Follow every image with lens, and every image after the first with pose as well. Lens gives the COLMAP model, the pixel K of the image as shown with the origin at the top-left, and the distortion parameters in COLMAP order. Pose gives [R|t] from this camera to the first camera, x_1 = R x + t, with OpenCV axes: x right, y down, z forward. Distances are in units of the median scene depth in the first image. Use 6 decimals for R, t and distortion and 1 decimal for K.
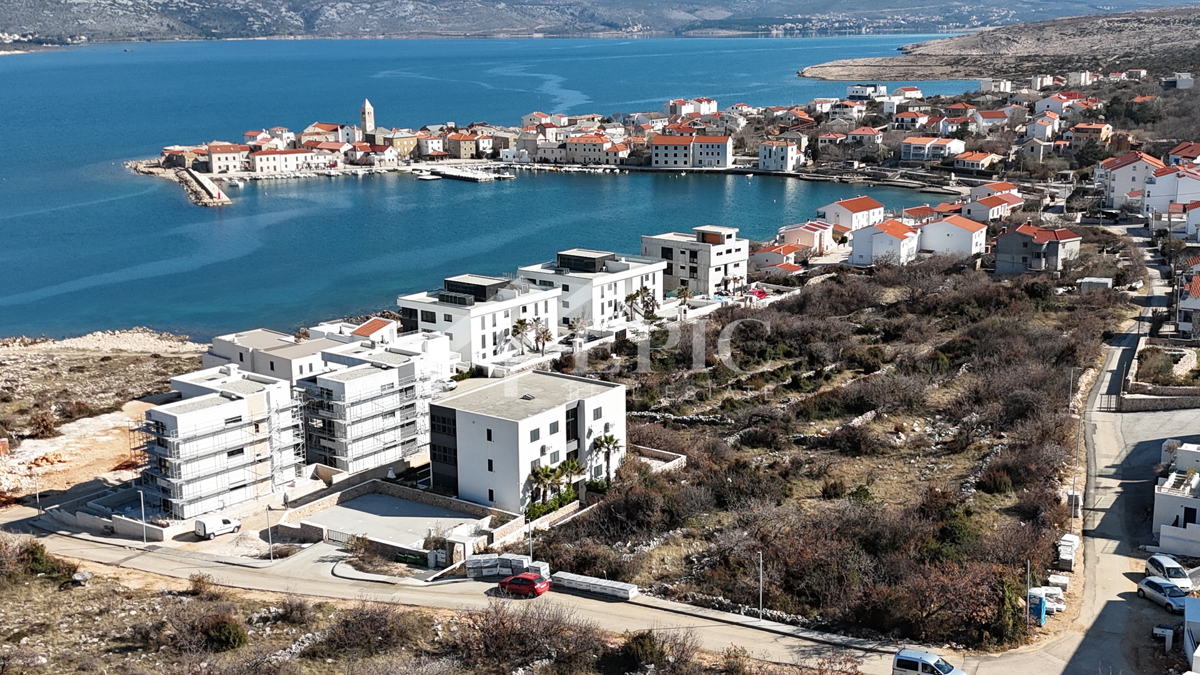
lens RADIAL K [[1383.5, 0, 600.0], [0, 1383.5, 337.5], [0, 0, 1]] dist [0.182351, -0.472191]
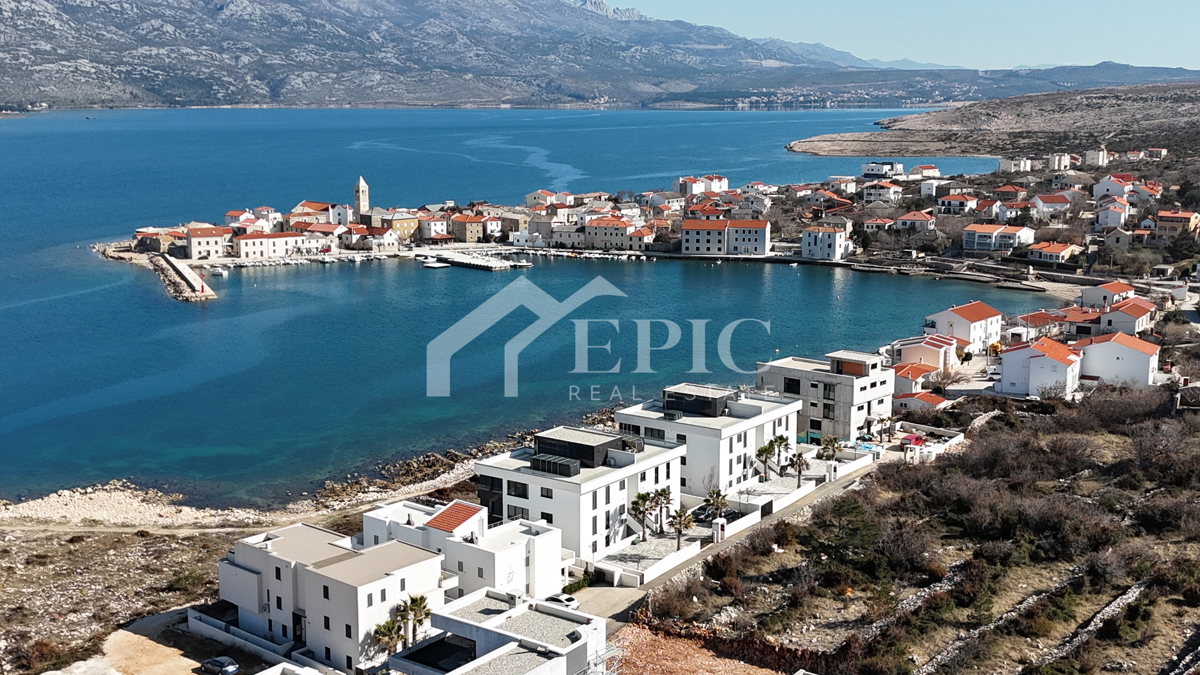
lens RADIAL K [[1383.5, 0, 600.0], [0, 1383.5, 337.5], [0, 0, 1]] dist [0.182351, -0.472191]
pose [[0.999597, 0.003907, 0.028132, -0.041030], [-0.002530, 0.998806, -0.048792, -0.024357], [-0.028289, 0.048701, 0.998413, 0.104017]]
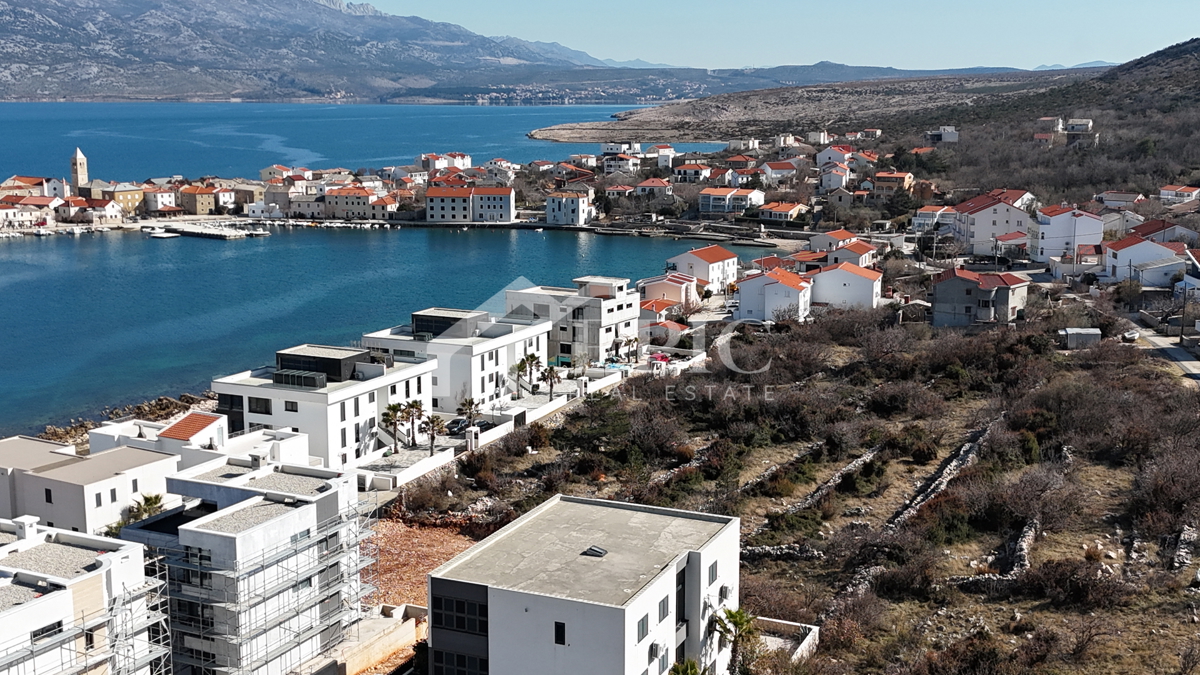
lens RADIAL K [[1383.5, 0, 600.0], [0, 1383.5, 337.5], [0, 0, 1]] dist [0.182351, -0.472191]
pose [[0.977828, -0.027069, 0.207653, -0.041084], [0.037099, 0.998318, -0.044559, -0.004689], [-0.206097, 0.051274, 0.977187, 0.108607]]
